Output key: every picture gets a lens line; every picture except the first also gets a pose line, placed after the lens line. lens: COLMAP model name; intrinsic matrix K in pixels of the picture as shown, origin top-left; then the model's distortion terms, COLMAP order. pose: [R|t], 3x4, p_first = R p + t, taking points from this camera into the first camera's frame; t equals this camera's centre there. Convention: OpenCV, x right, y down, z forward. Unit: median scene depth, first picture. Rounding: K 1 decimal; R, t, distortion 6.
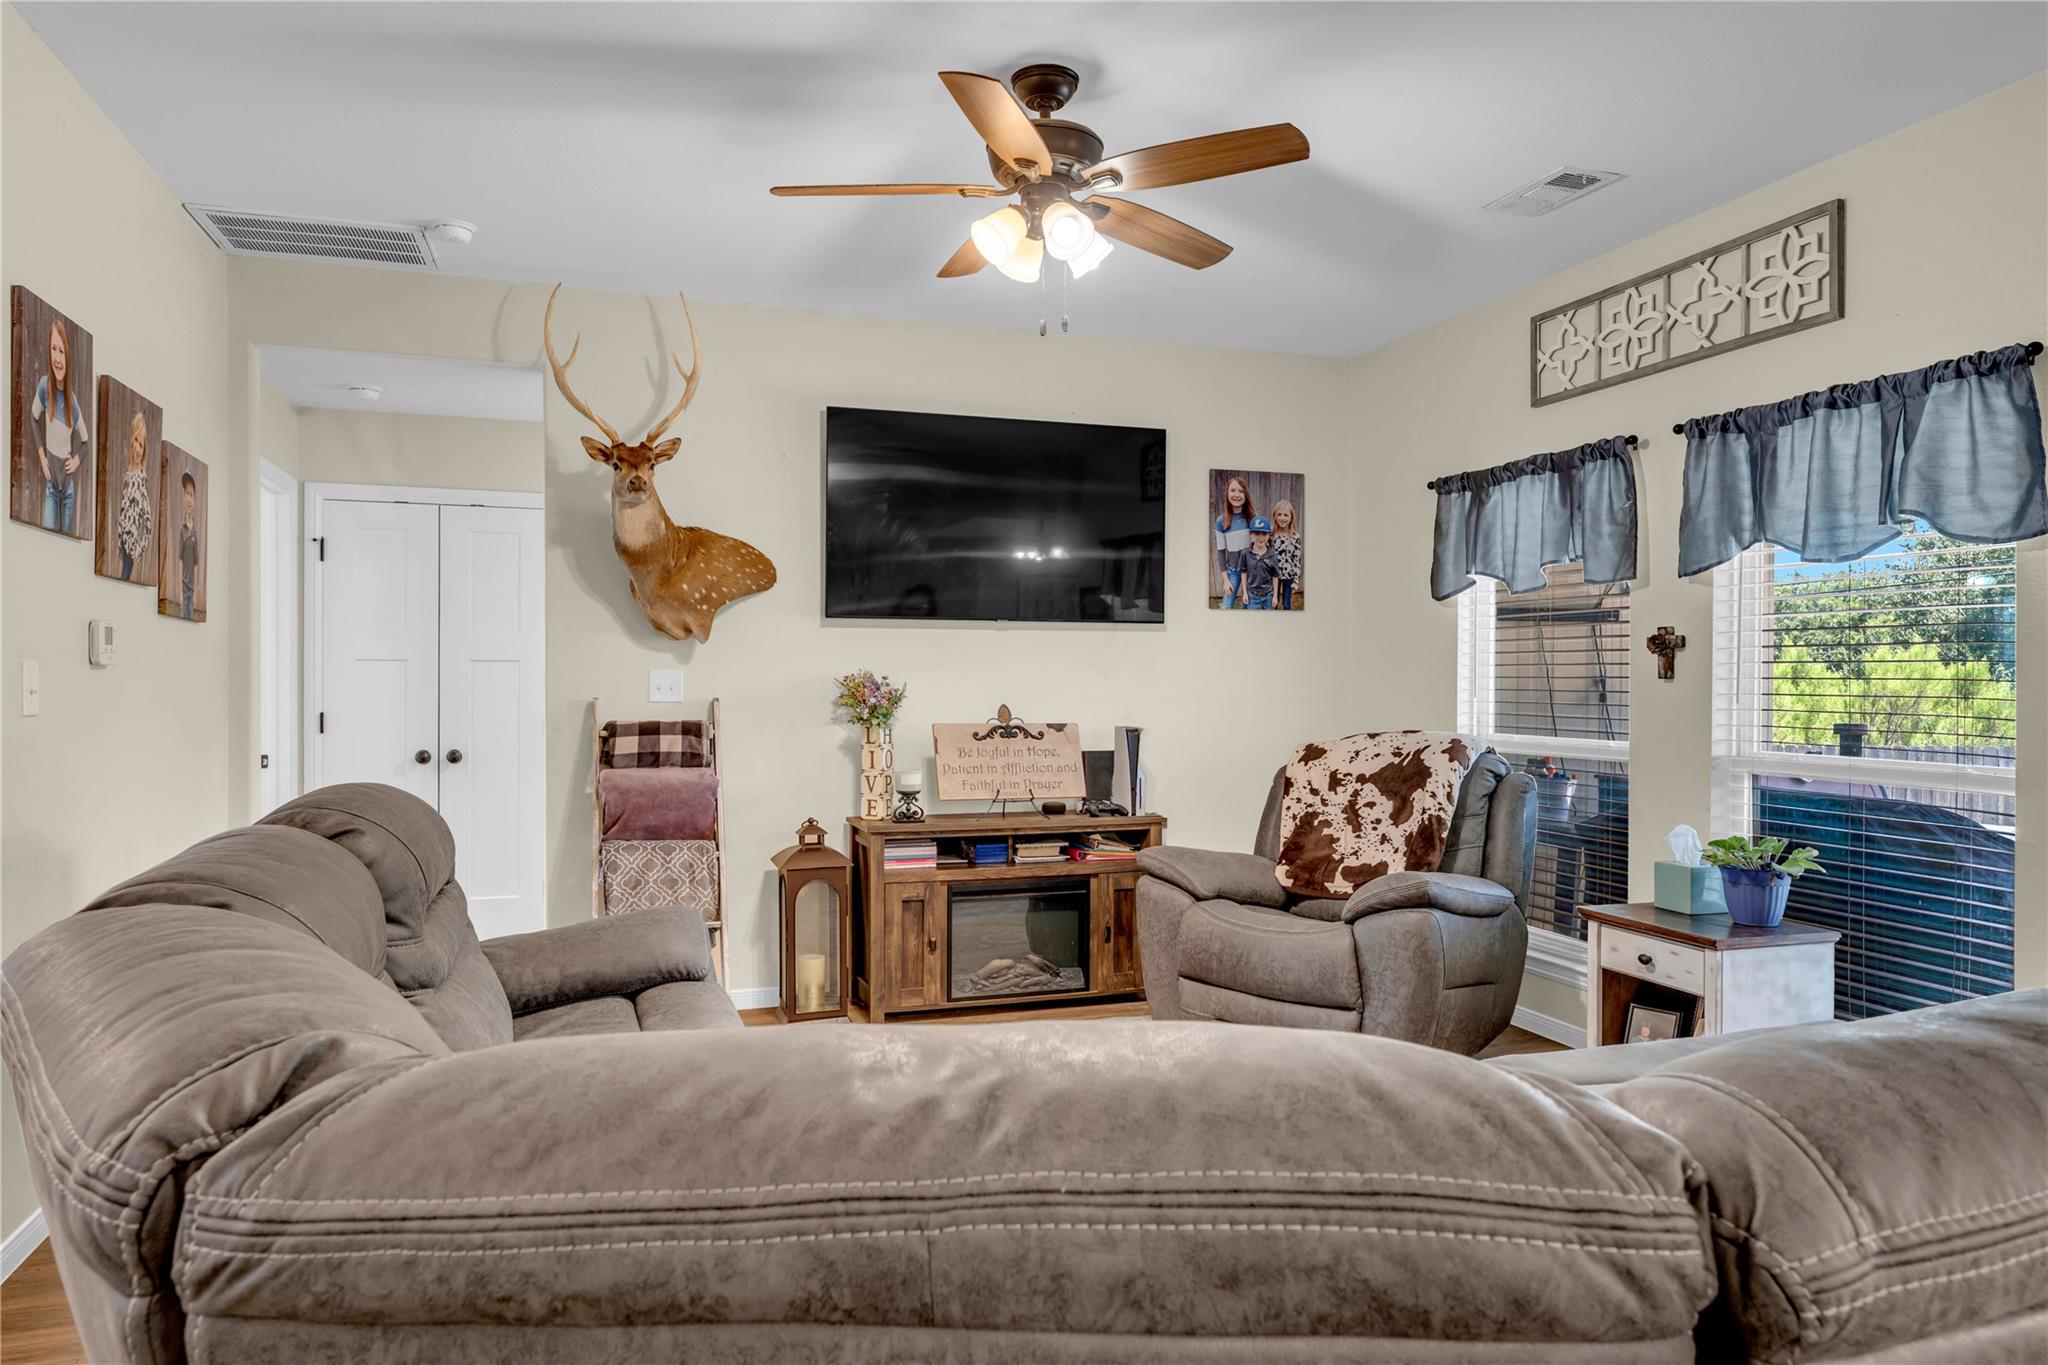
lens RADIAL K [[1276.4, 0, 1024.0], [0, 1276.4, 682.5], [0, 0, 1]] dist [0.001221, -0.000707]
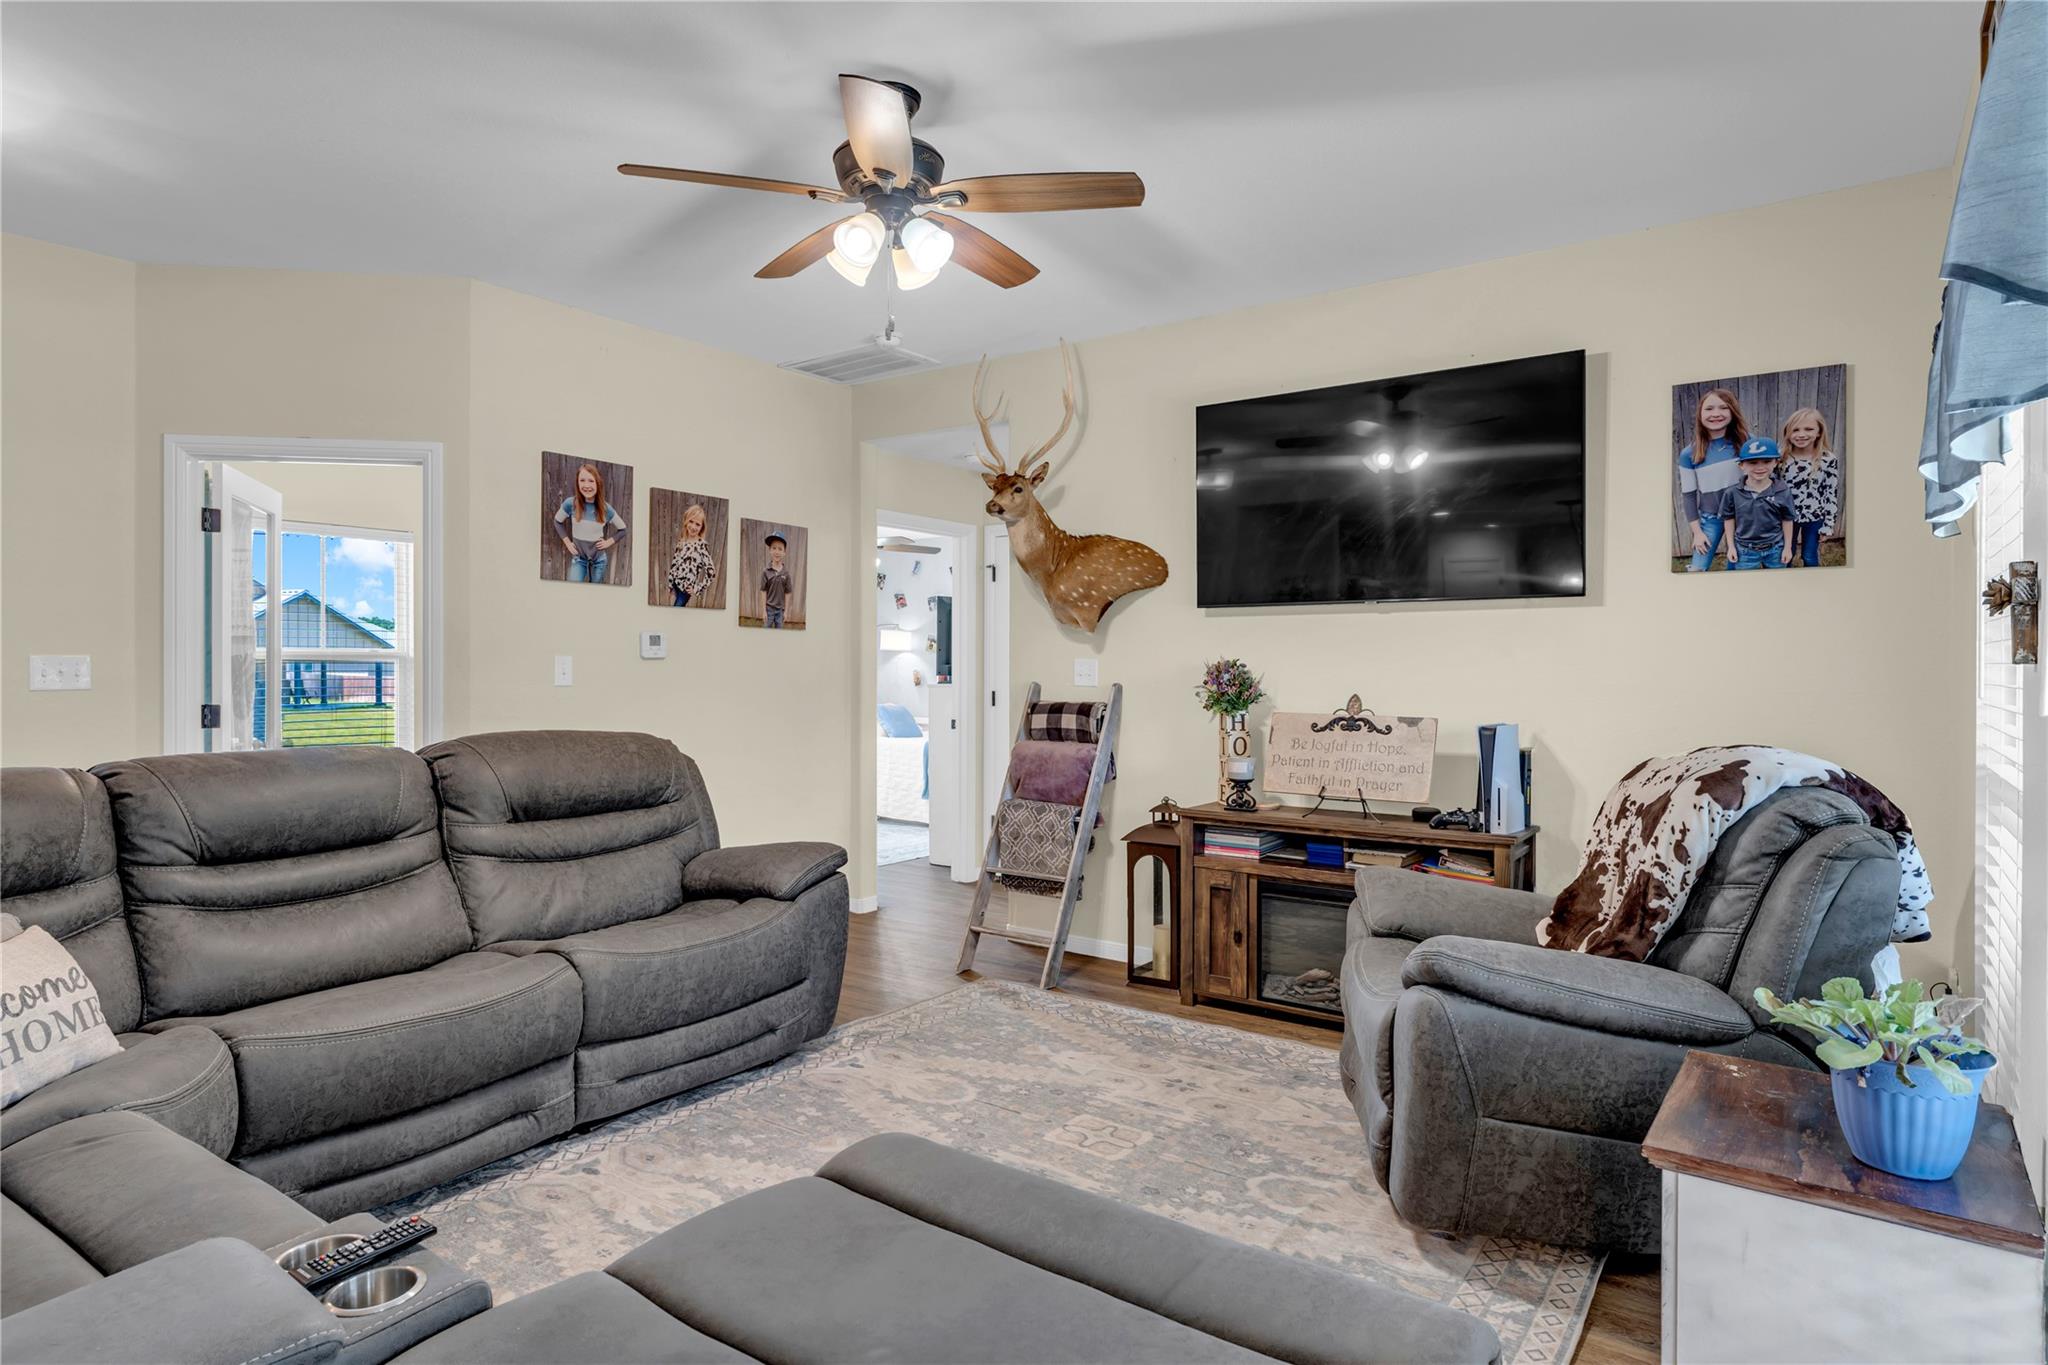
lens RADIAL K [[1141.1, 0, 993.6], [0, 1141.1, 666.7], [0, 0, 1]] dist [-0.002269, -0.000297]
pose [[0.574938, -0.000151, -0.818197, 0.530265], [-0.004043, 0.999987, -0.003026, 0.000966], [0.818187, 0.005048, 0.574930, 0.333720]]
